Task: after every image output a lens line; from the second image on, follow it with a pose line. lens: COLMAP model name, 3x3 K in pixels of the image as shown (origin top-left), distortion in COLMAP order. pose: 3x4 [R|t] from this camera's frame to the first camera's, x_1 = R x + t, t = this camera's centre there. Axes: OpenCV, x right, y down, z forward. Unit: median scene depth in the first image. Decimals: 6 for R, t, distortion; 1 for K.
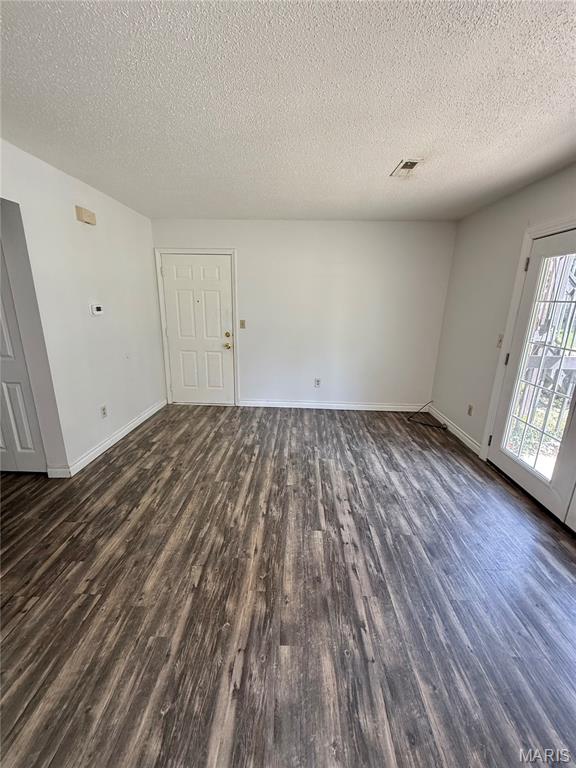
lens RADIAL K [[305.3, 0, 288.0], [0, 305.3, 384.0], [0, 0, 1]] dist [0.000329, -0.000403]
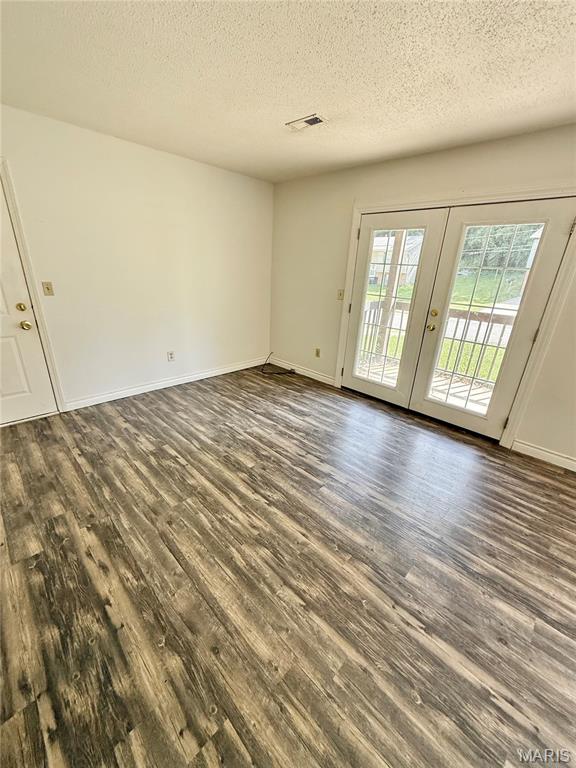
lens RADIAL K [[305.3, 0, 288.0], [0, 305.3, 384.0], [0, 0, 1]] dist [0.000329, -0.000403]
pose [[0.674892, -0.254522, 0.692632, -0.517502], [0.161492, 0.966823, 0.197923, -0.077415], [-0.720028, -0.021722, 0.693605, 0.301780]]
